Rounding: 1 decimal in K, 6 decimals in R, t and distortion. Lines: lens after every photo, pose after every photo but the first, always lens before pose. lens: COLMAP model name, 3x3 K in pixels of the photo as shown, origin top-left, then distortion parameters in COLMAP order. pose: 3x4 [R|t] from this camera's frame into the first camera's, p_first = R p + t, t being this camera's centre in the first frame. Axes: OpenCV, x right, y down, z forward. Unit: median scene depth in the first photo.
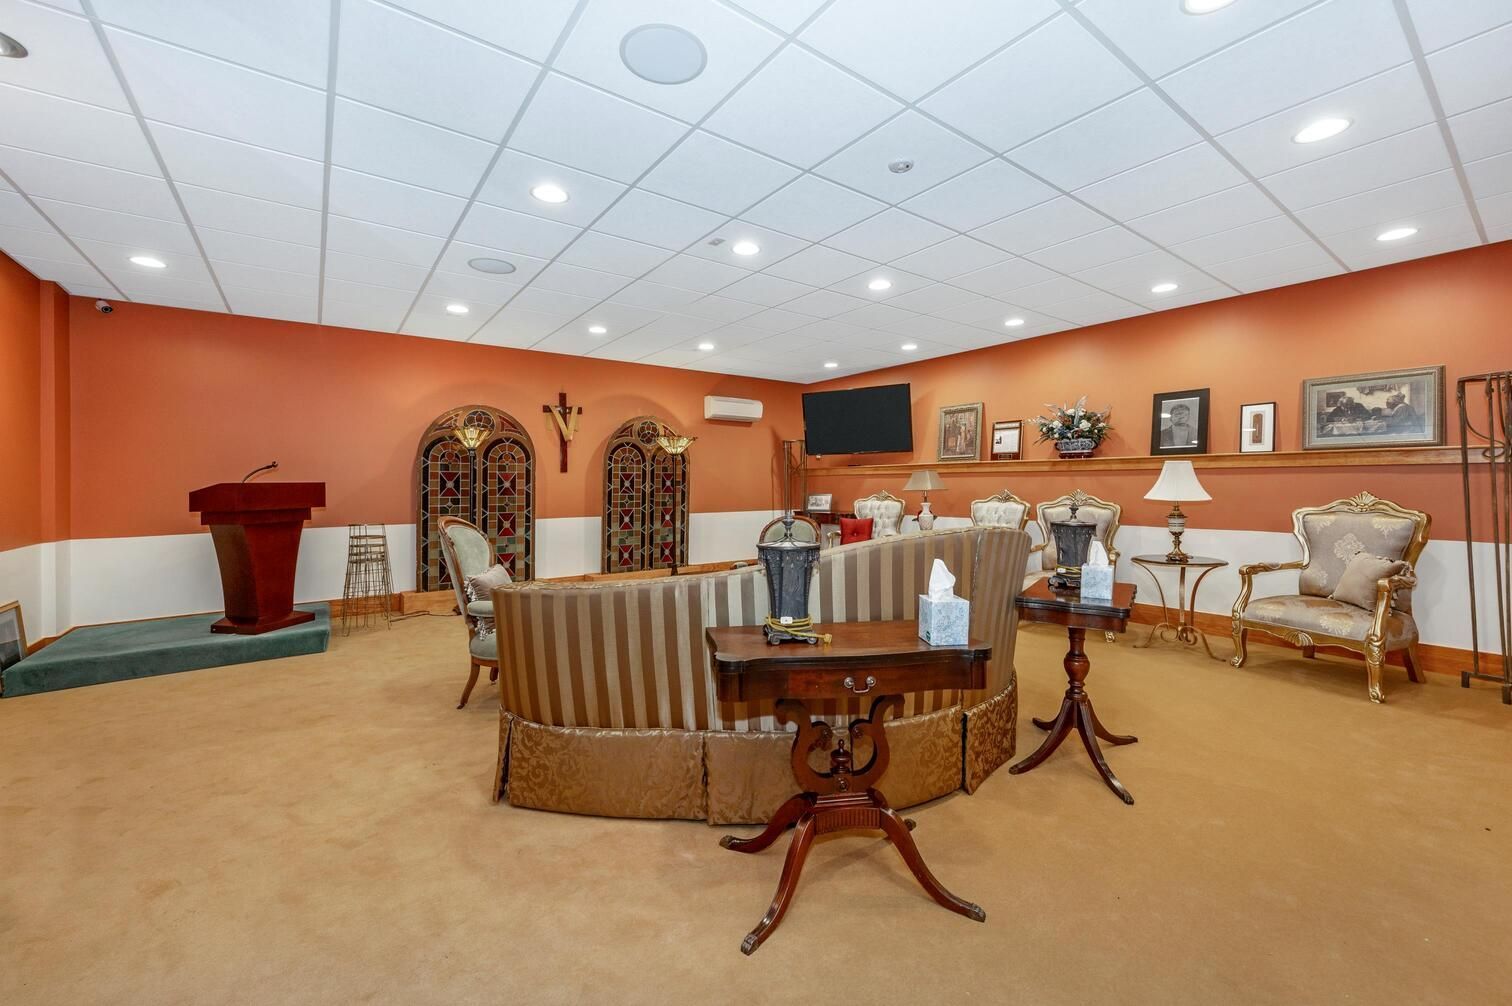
lens RADIAL K [[603.4, 0, 769.5], [0, 603.4, 475.7], [0, 0, 1]] dist [-0.001300, 0.000479]
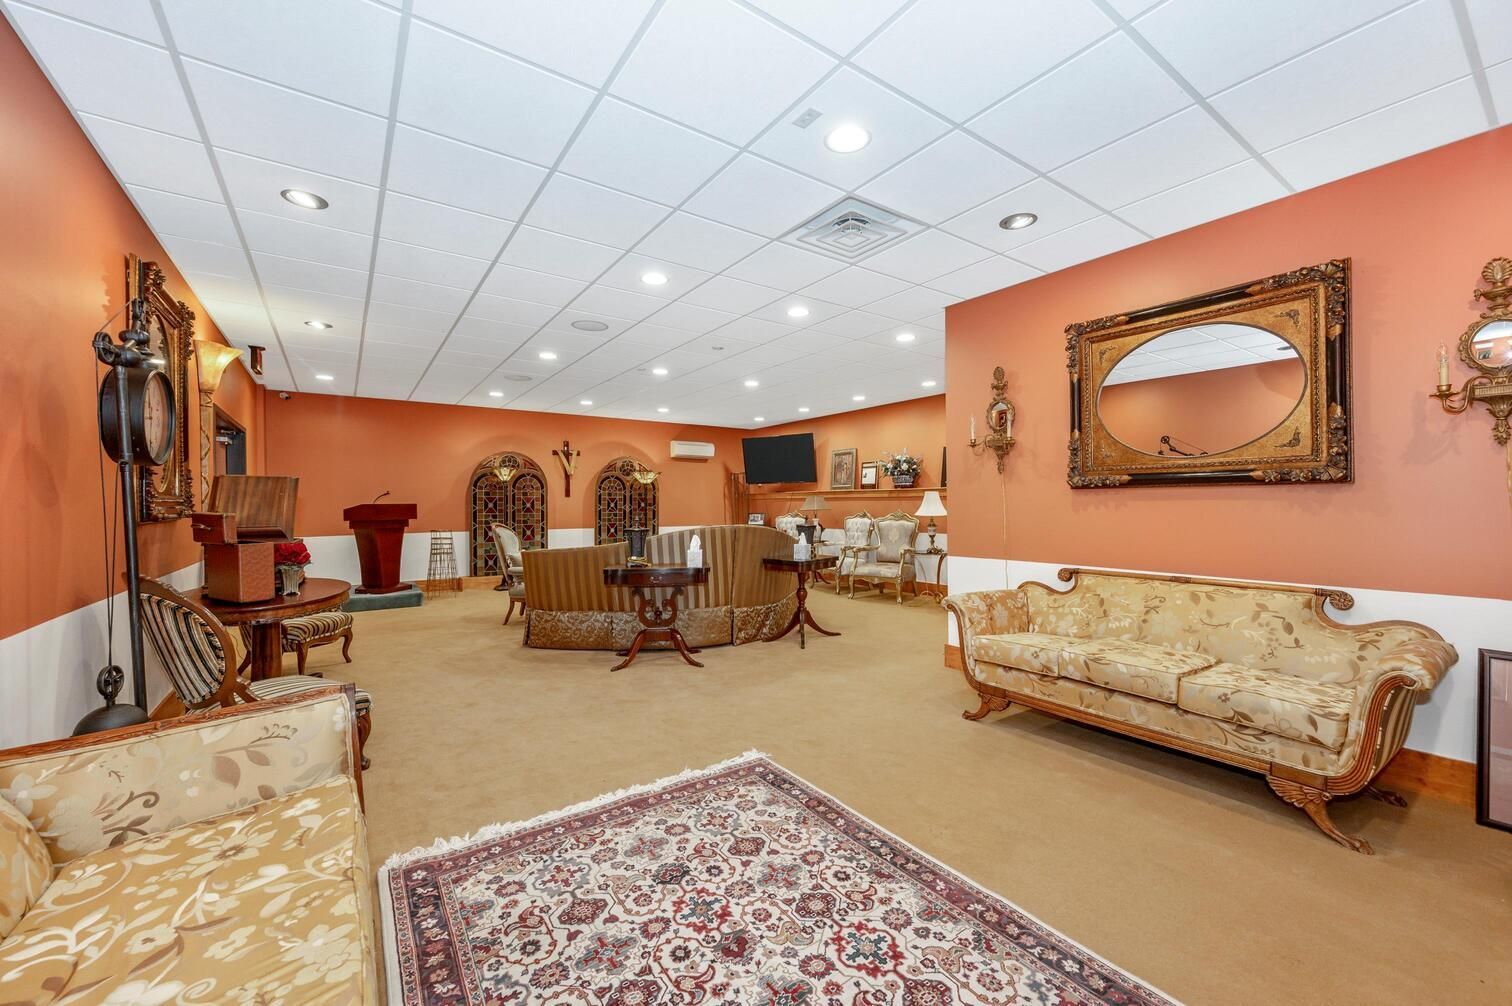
lens RADIAL K [[603.4, 0, 758.0], [0, 603.4, 511.2], [0, 0, 1]] dist [-0.001300, 0.000479]
pose [[0.998864, 0.002208, -0.047599, 0.203133], [-0.001111, 0.999734, 0.023048, -0.005973], [0.047637, -0.022969, 0.998601, -0.463059]]
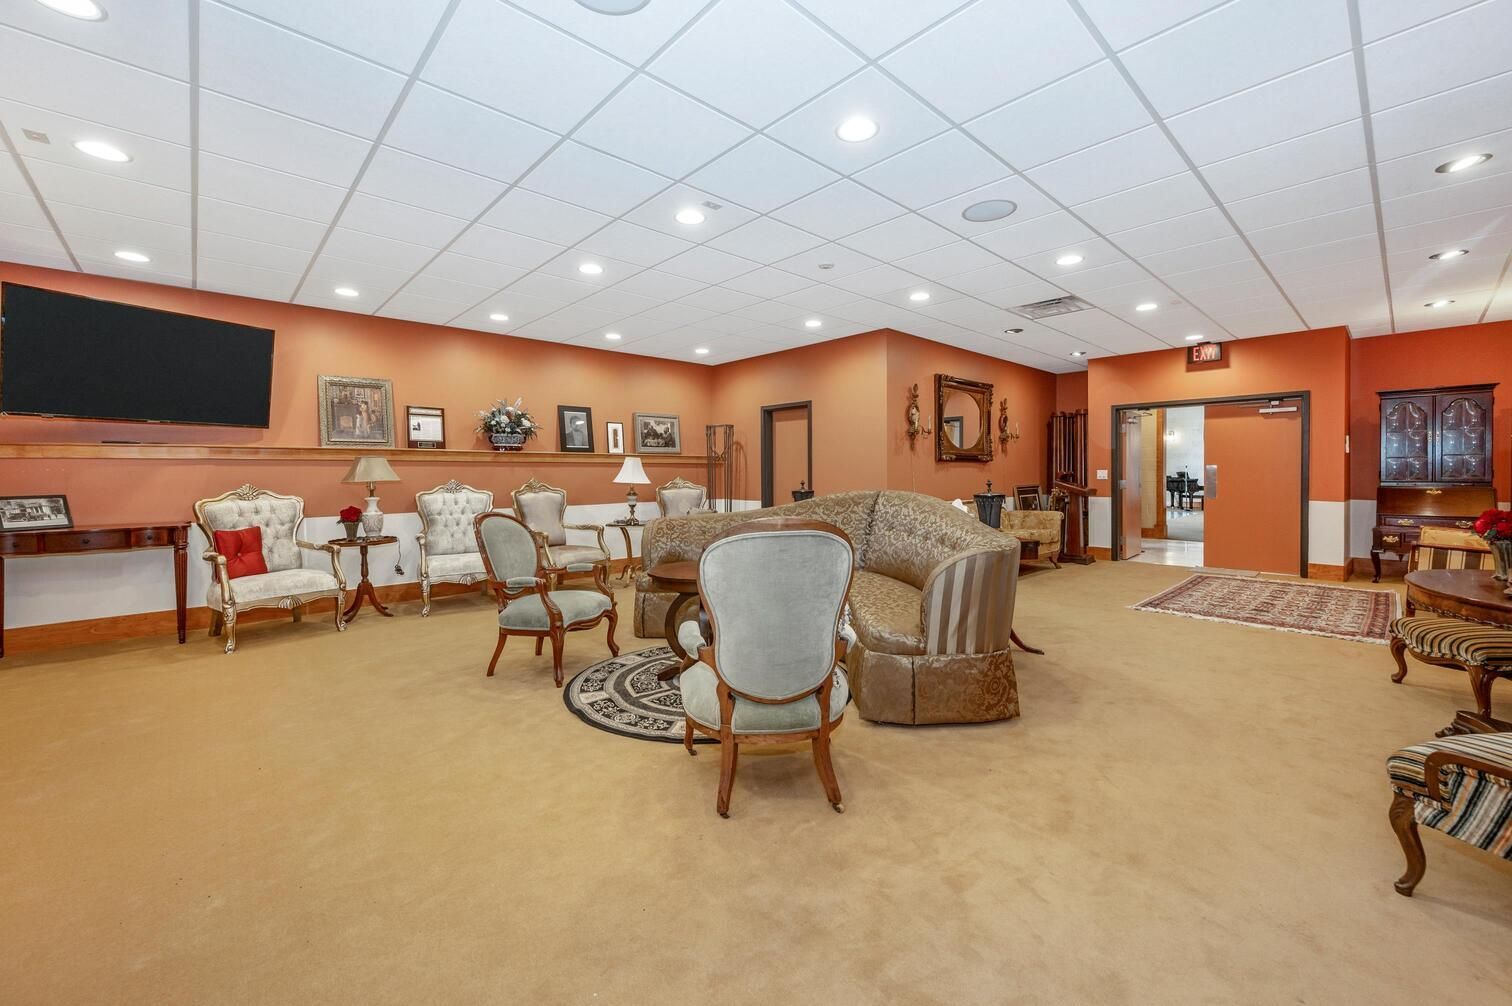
lens RADIAL K [[603.4, 0, 768.7], [0, 603.4, 479.3], [0, 0, 1]] dist [-0.001300, 0.000479]
pose [[-0.105740, -0.004377, 0.994384, -0.611712], [-0.005594, 0.999977, 0.003807, 0.015701], [-0.994378, -0.005161, -0.105762, 0.588072]]
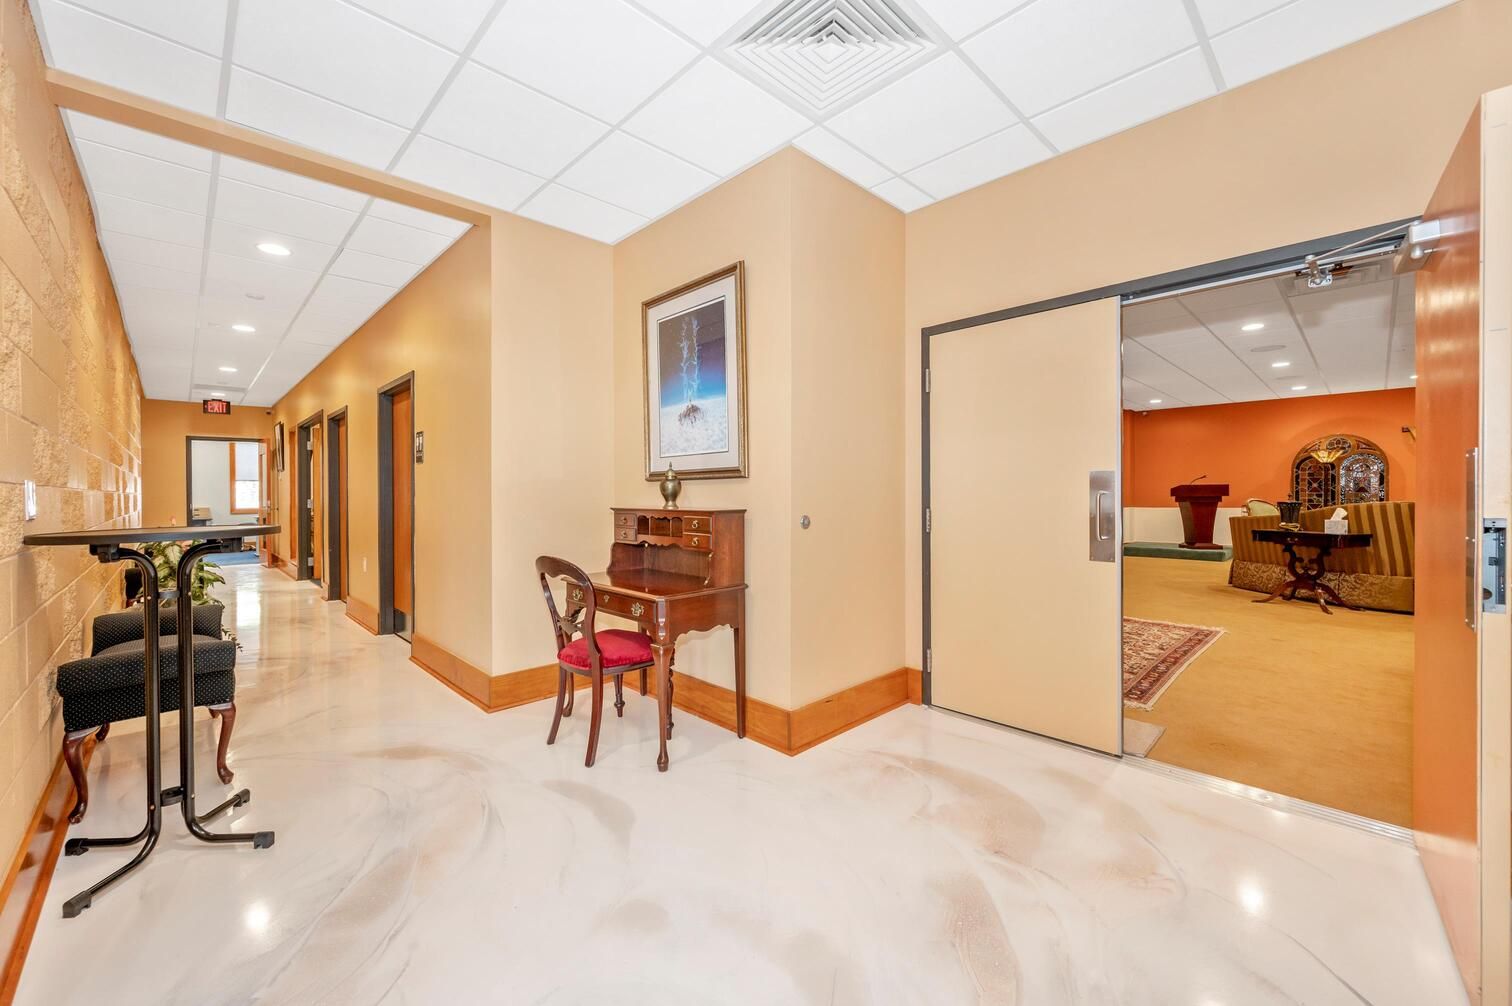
lens RADIAL K [[603.4, 0, 755.5], [0, 603.4, 496.6], [0, 0, 1]] dist [-0.001300, 0.000479]
pose [[0.123030, 0.016558, -0.992265, 0.916106], [0.010104, 0.999788, 0.017936, 0.000652], [0.992352, -0.012233, 0.122837, -0.707499]]
